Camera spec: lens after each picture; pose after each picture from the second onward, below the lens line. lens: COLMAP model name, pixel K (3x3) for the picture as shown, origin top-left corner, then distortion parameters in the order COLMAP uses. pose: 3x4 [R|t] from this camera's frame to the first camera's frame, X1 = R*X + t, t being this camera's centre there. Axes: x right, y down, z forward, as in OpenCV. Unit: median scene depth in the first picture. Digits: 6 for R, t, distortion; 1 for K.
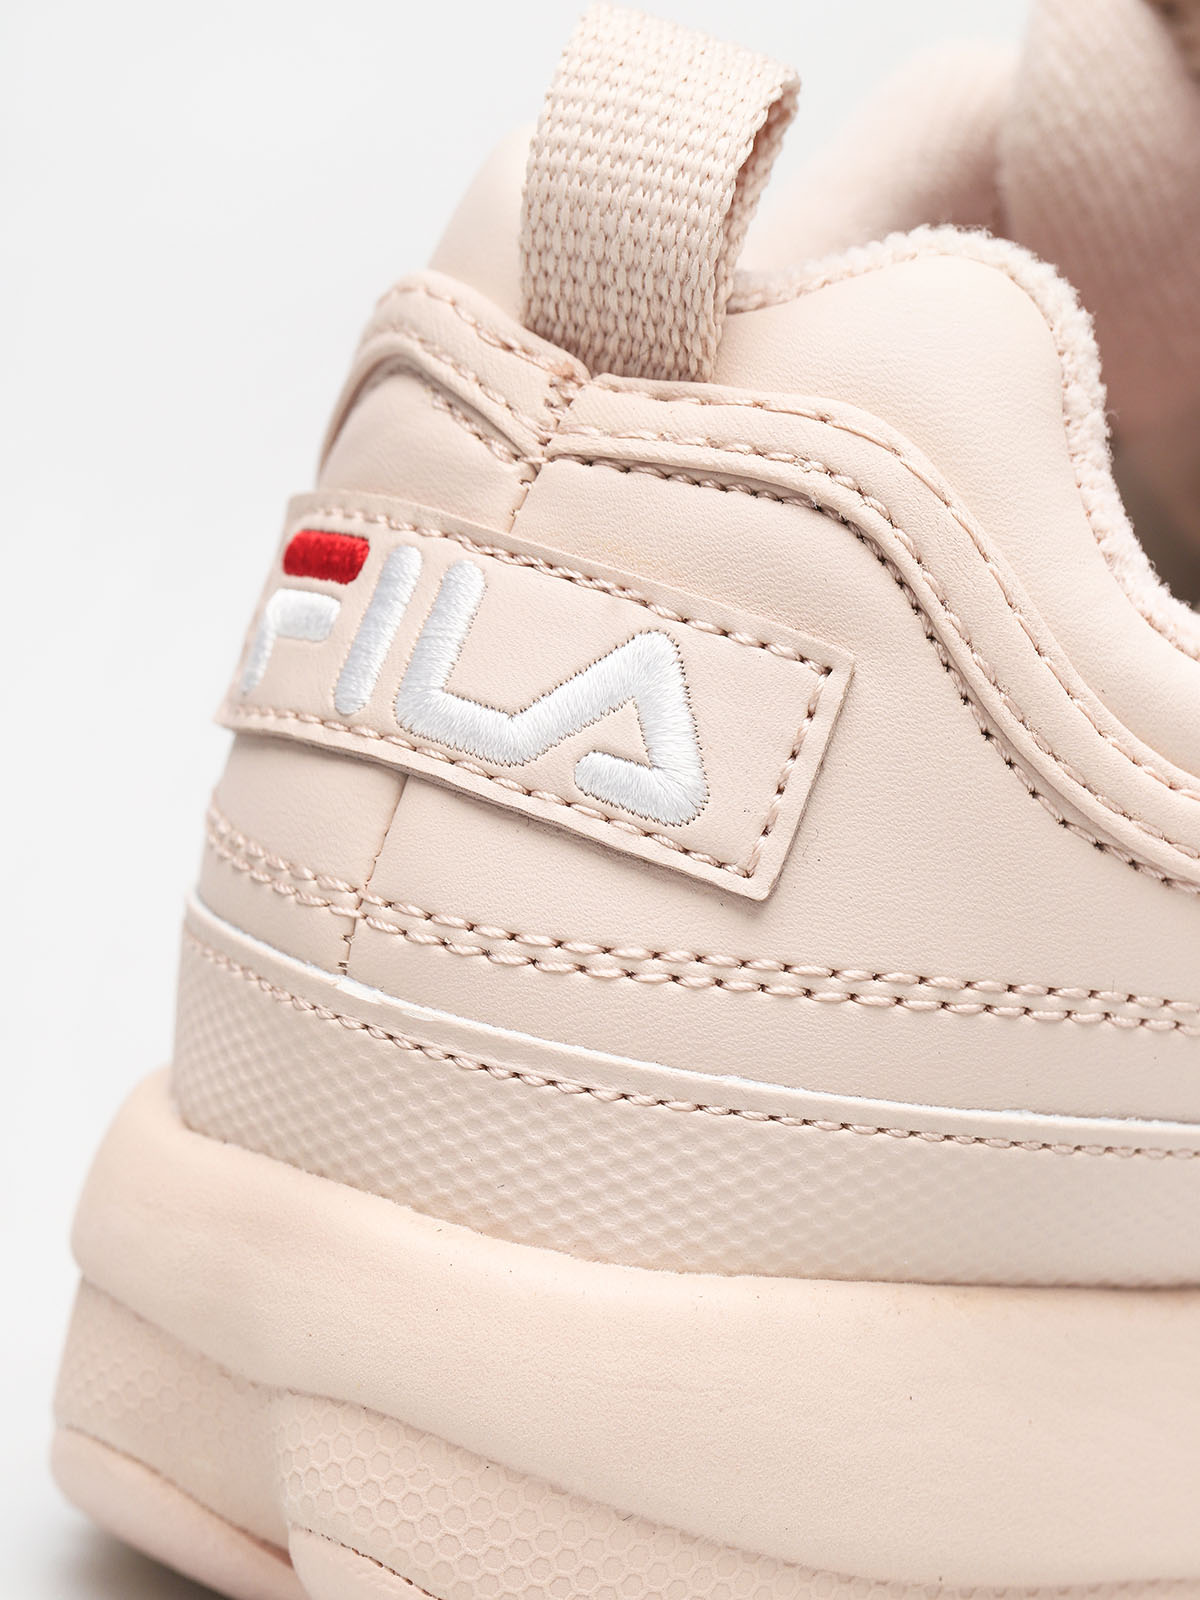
lens RADIAL K [[5292.2, 0, 600.0], [0, 5292.2, 800.0], [0, 0, 1]] dist [-0.051686, -0.435479]
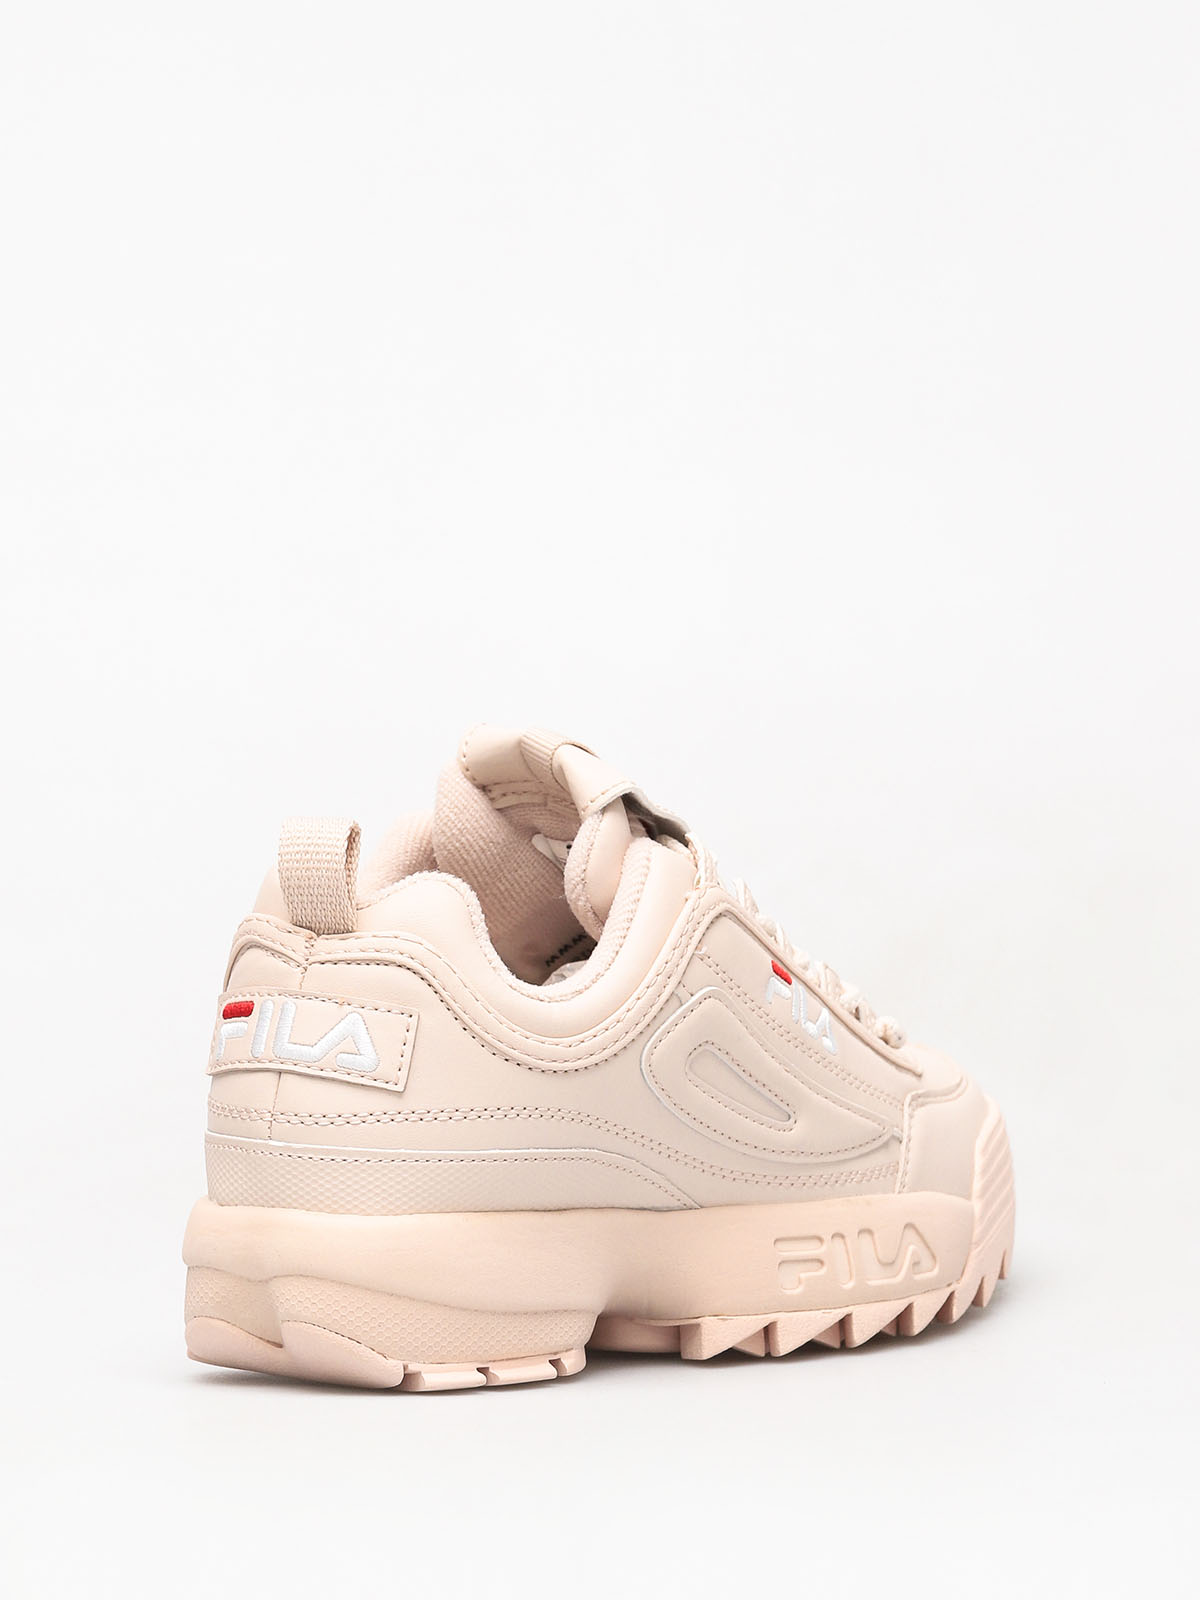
lens RADIAL K [[4488.6, 0, 600.0], [0, 4488.6, 800.0], [0, 0, 1]] dist [-0.080423, -0.413117]
pose [[0.980815, -0.149485, 0.125122, -0.157223], [0.165403, 0.977841, -0.128333, 0.205954], [-0.103166, 0.146566, 0.983806, -1.607314]]
